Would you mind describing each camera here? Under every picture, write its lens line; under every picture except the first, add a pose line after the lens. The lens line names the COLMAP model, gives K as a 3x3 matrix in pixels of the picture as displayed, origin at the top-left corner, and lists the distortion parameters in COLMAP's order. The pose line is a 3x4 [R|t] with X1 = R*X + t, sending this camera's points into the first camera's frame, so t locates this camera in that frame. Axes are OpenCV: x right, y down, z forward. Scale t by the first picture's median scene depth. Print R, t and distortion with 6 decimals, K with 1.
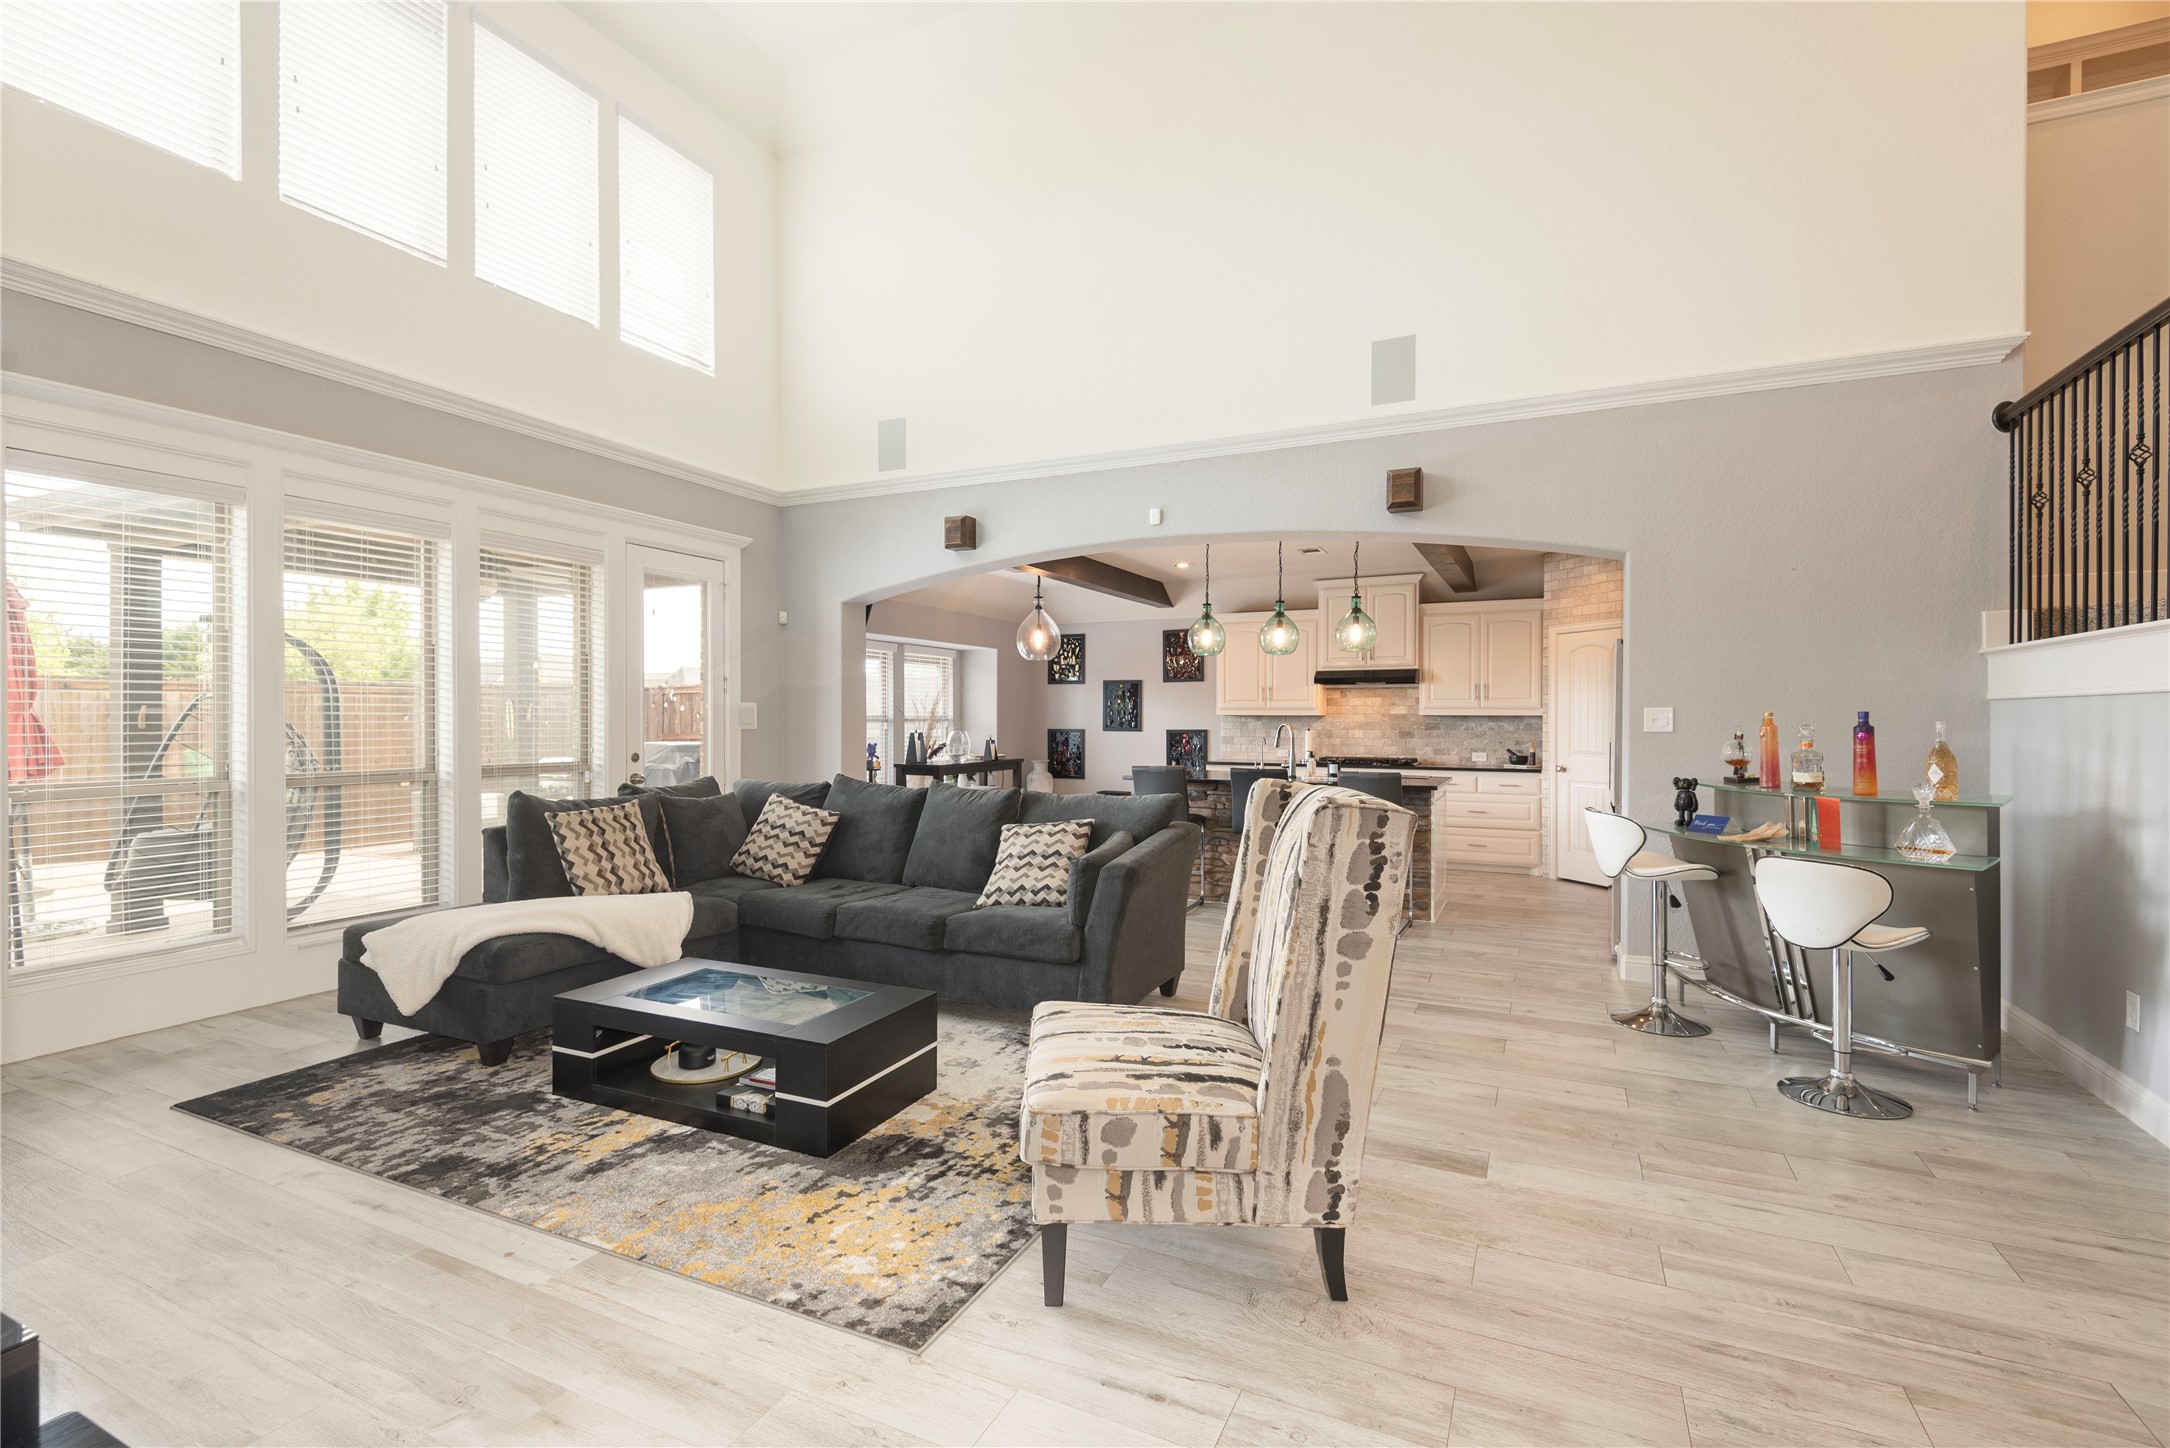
lens RADIAL K [[974.9, 0, 1083.4], [0, 974.9, 719.4], [0, 0, 1]] dist [0.032909, -0.022512]
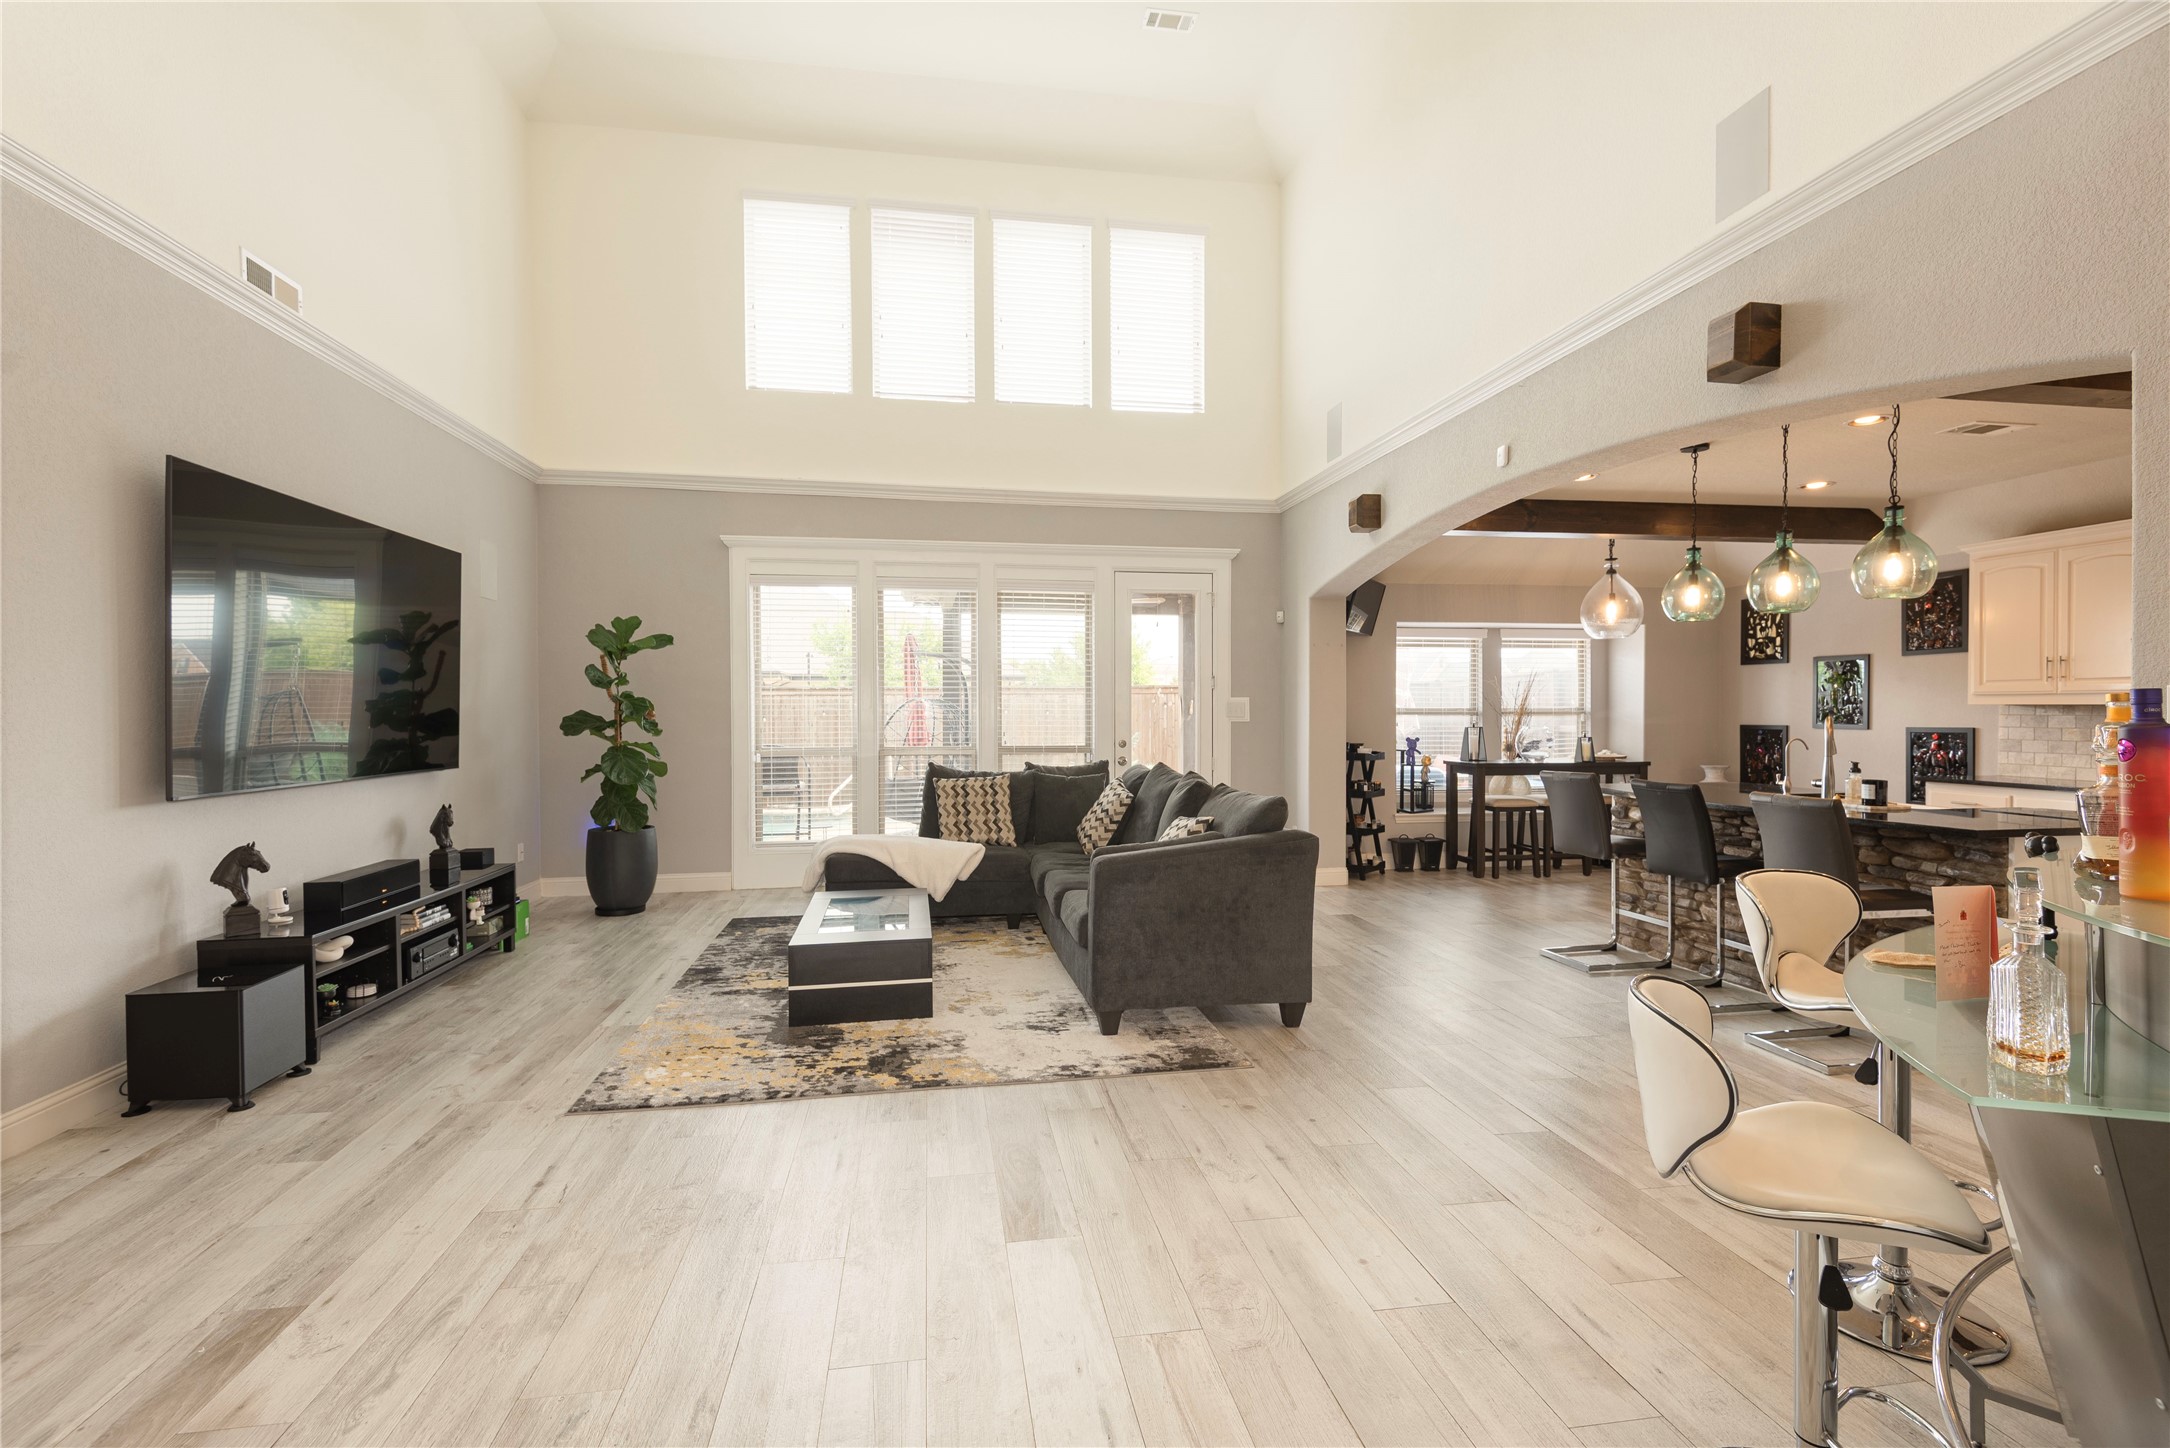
lens RADIAL K [[974.9, 0, 1082.9], [0, 974.9, 720.7], [0, 0, 1]] dist [0.032909, -0.022512]
pose [[0.570323, 0.005957, -0.821399, 0.396818], [0.001607, 0.999964, 0.008368, -0.000345], [0.821419, -0.006093, 0.570292, 0.193957]]
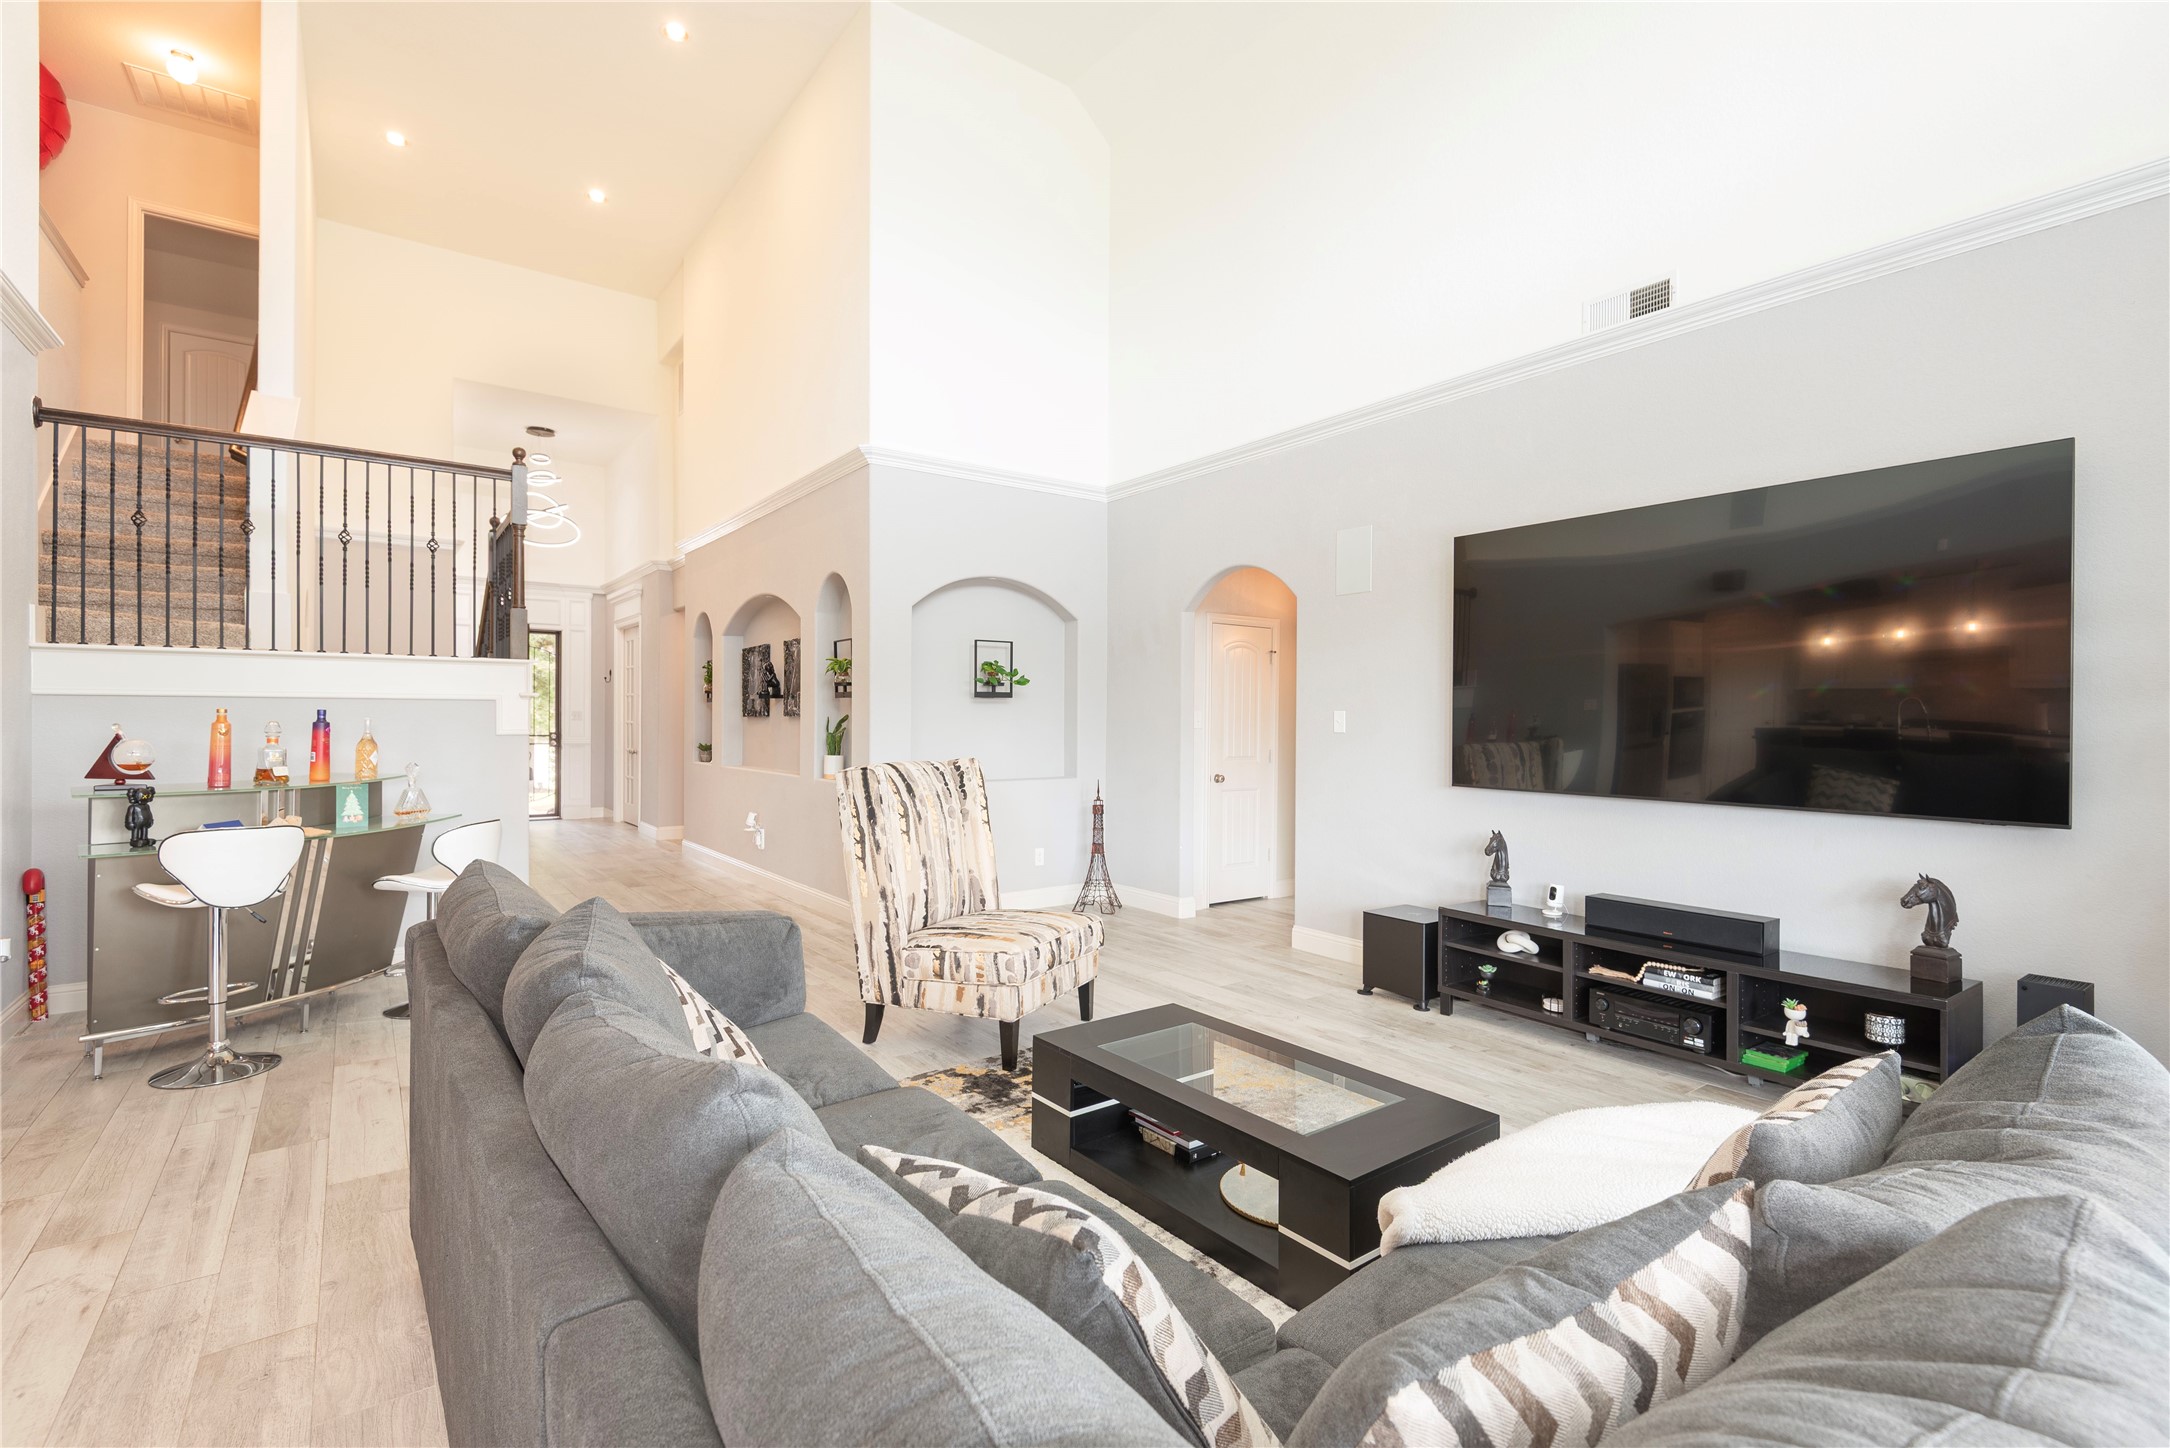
lens RADIAL K [[974.9, 0, 1070.4], [0, 974.9, 712.7], [0, 0, 1]] dist [0.032909, -0.022512]
pose [[-0.879473, -0.005845, 0.475913, -0.249023], [-0.007173, 0.999974, -0.000975, -0.003978], [-0.475895, -0.004271, -0.879492, 0.733548]]
